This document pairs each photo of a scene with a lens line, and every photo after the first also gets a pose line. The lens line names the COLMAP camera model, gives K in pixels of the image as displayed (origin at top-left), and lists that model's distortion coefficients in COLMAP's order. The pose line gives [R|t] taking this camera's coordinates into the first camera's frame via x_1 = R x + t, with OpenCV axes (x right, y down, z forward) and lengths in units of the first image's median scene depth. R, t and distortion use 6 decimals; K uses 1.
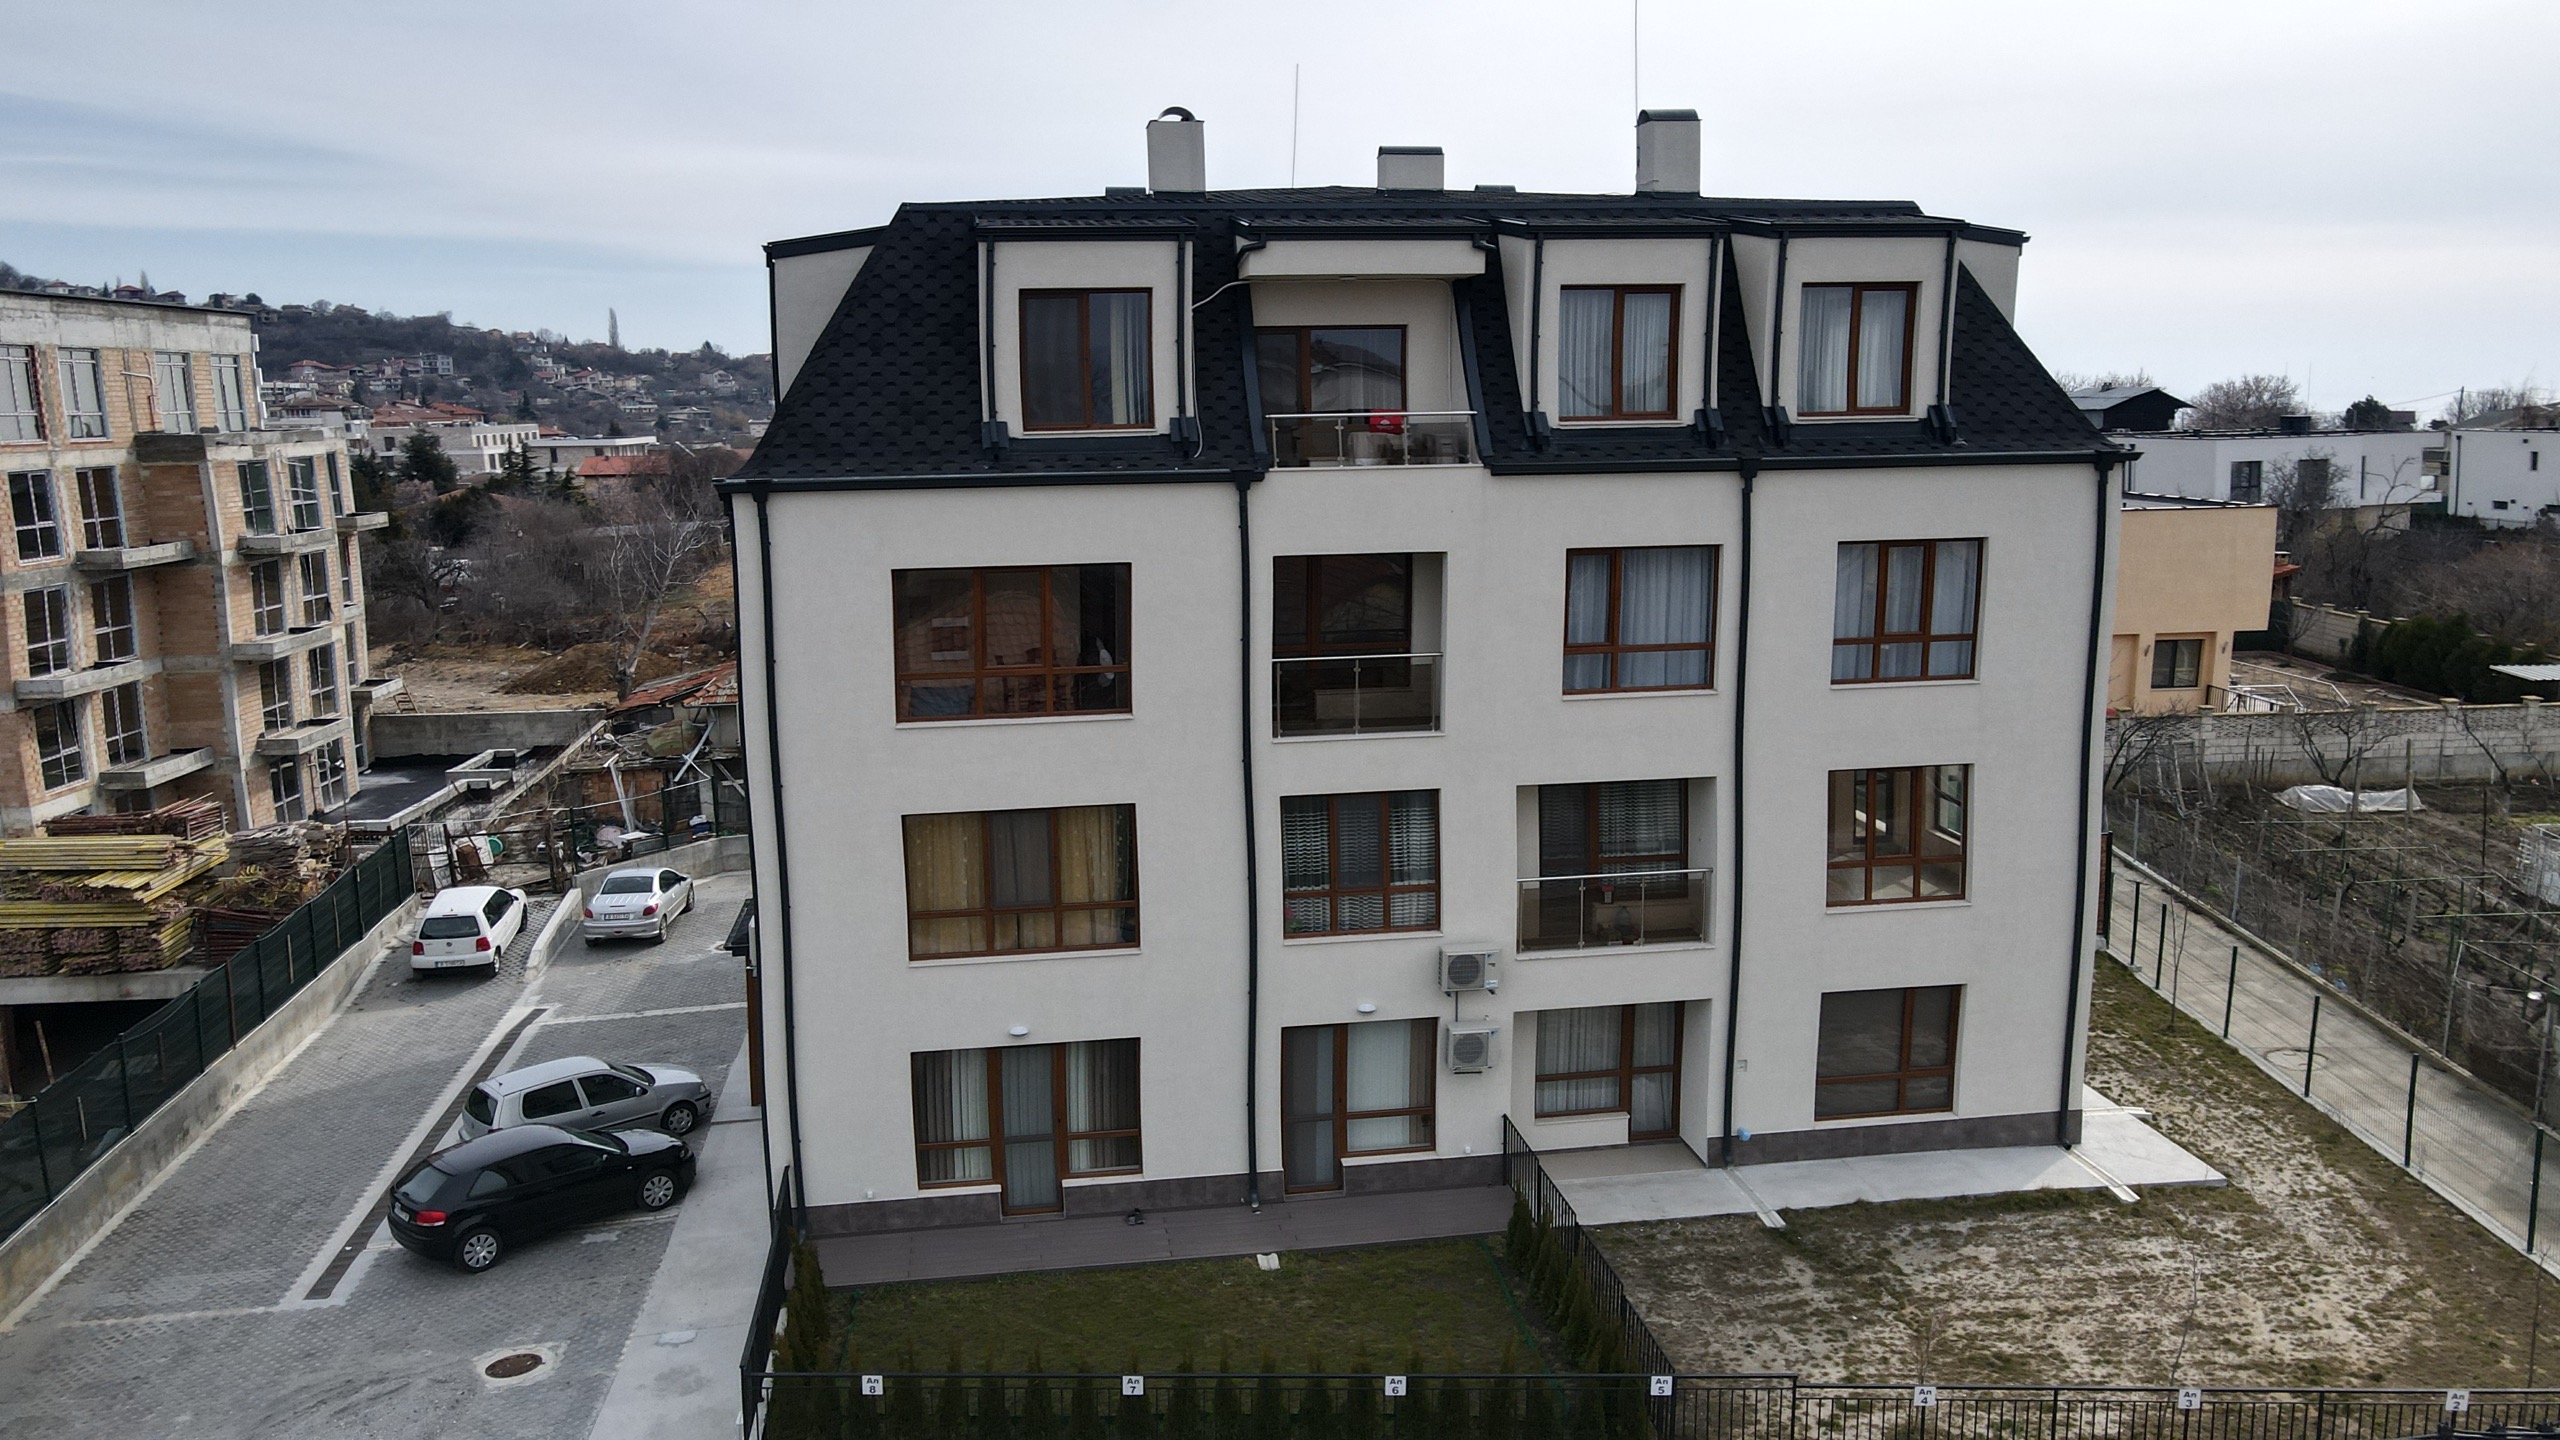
lens RADIAL K [[1889.1, 0, 1271.9], [0, 1889.1, 709.9], [0, 0, 1]] dist [0.022845, 0.000564]
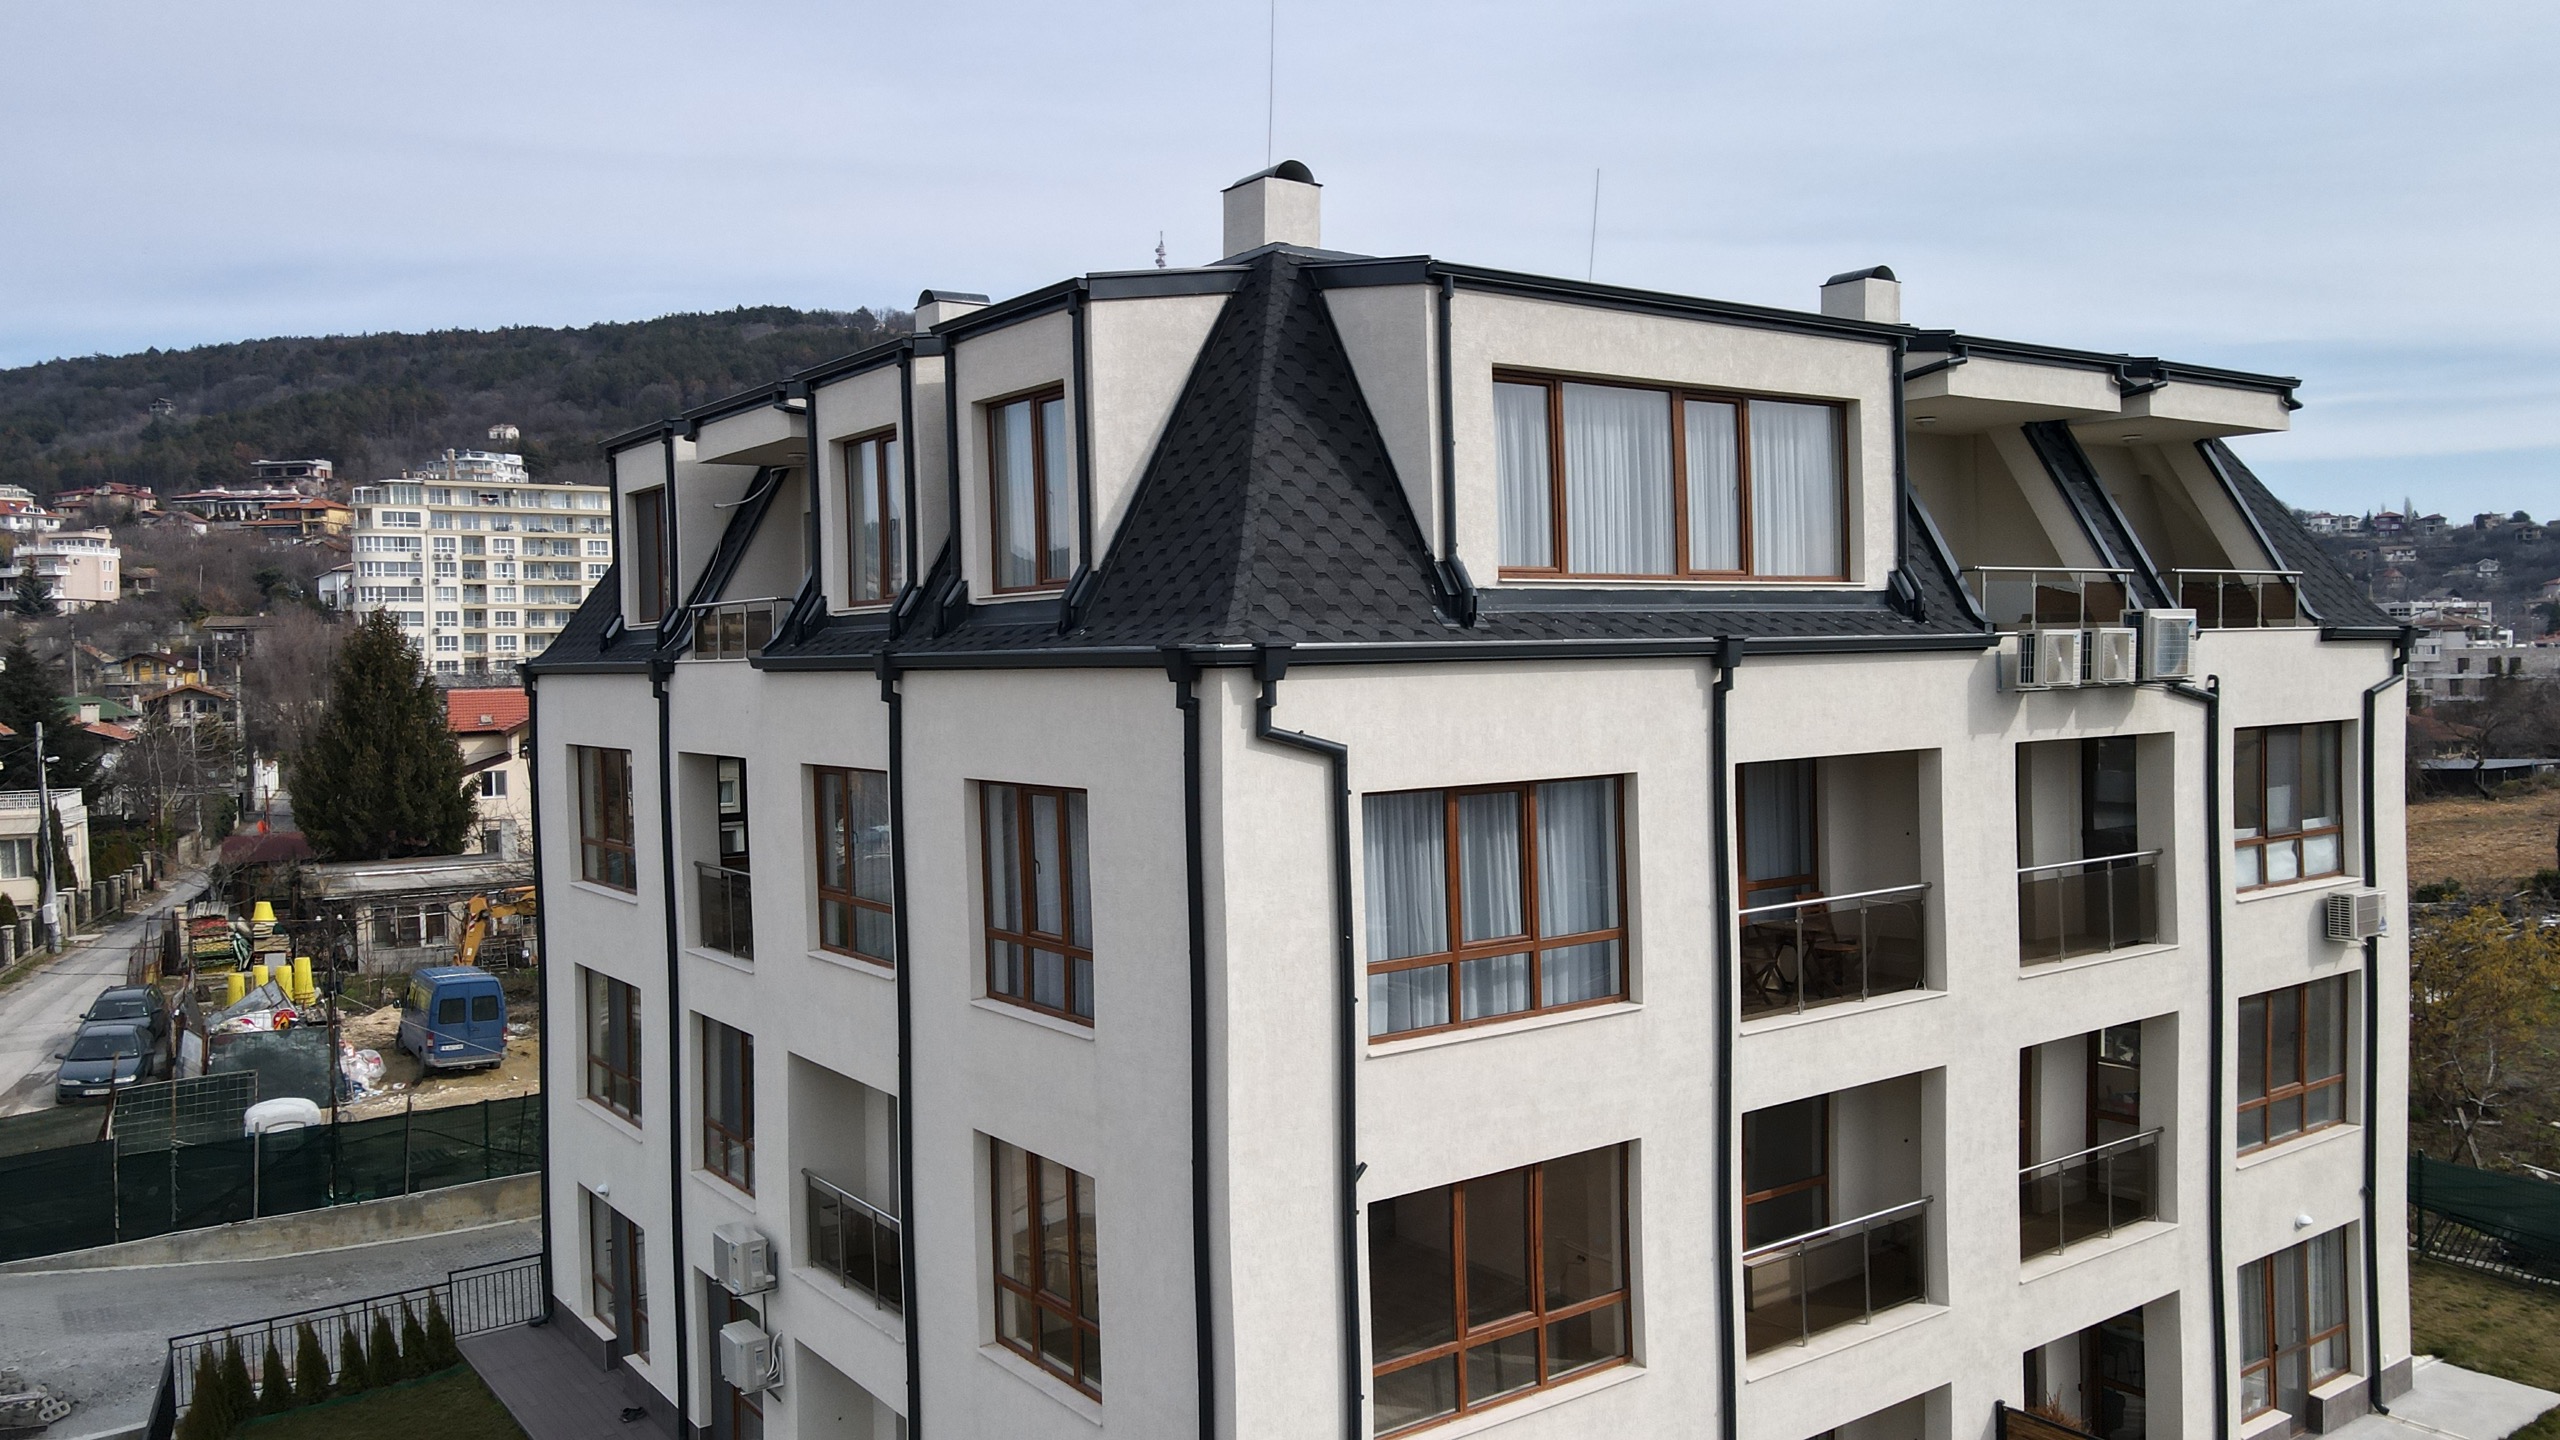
lens RADIAL K [[1863.2, 0, 1273.5], [0, 1863.2, 723.7], [0, 0, 1]] dist [0.018608, 0.009640]
pose [[0.458484, 0.036725, -0.887944, 0.923306], [-0.132245, 0.990841, -0.027304, -0.104097], [0.878808, 0.129945, 0.459141, 0.788518]]
